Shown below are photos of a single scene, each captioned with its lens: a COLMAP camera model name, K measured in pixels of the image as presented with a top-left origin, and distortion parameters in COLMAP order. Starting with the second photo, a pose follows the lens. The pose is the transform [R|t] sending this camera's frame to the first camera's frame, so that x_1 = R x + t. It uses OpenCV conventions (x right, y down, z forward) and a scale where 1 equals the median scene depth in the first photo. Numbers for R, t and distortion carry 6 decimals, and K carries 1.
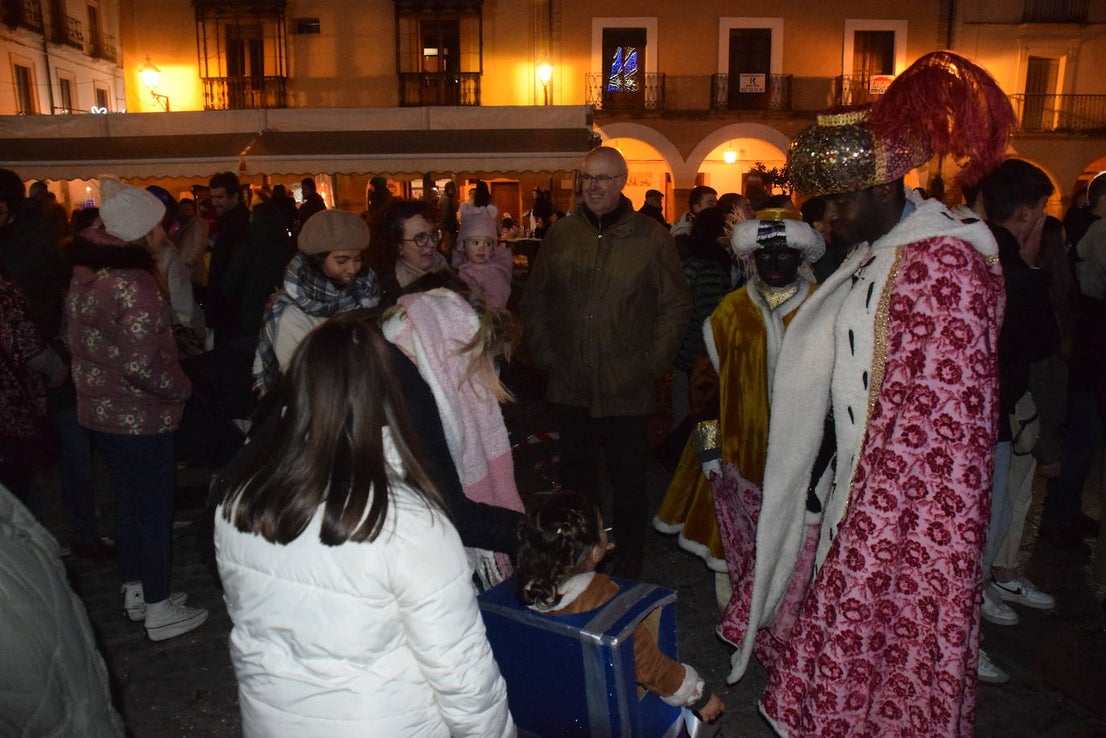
lens RADIAL K [[901.3, 0, 549.0], [0, 901.3, 390.2], [0, 0, 1]] dist [-0.153379, 0.135936]
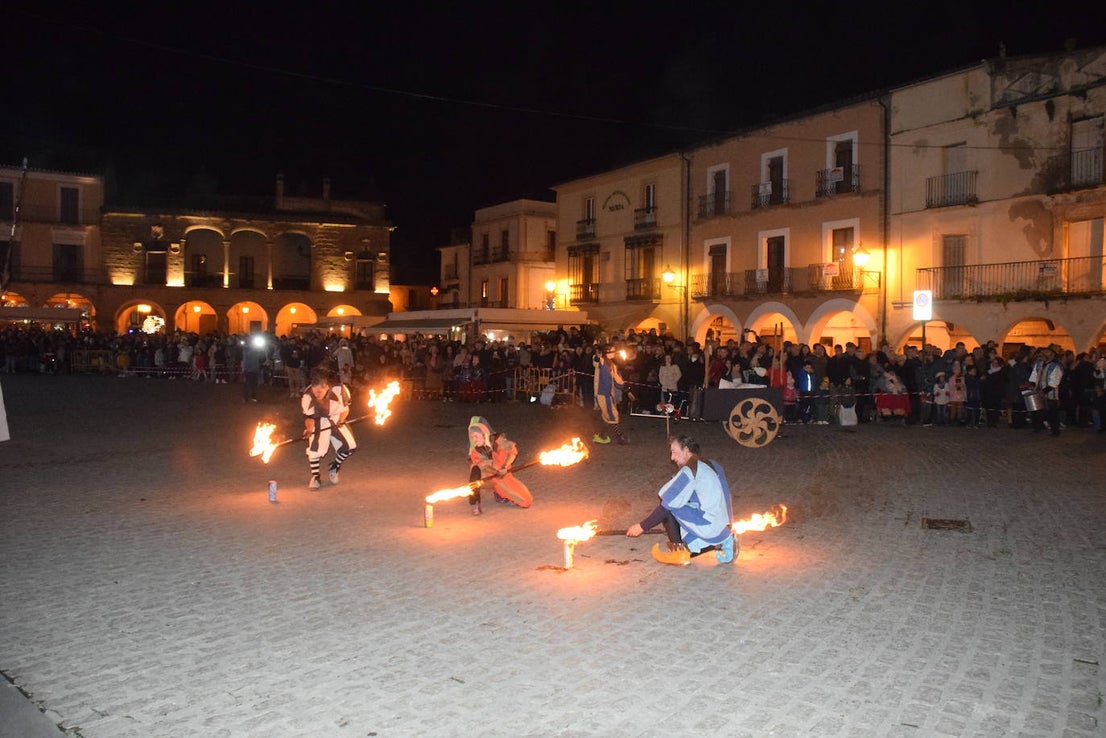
lens RADIAL K [[901.3, 0, 549.0], [0, 901.3, 390.2], [0, 0, 1]] dist [-0.153379, 0.135936]
pose [[0.466570, 0.060442, -0.882416, 1.342188], [-0.205298, 0.977816, -0.041573, -0.032019], [0.860328, 0.200555, 0.468629, 0.053223]]
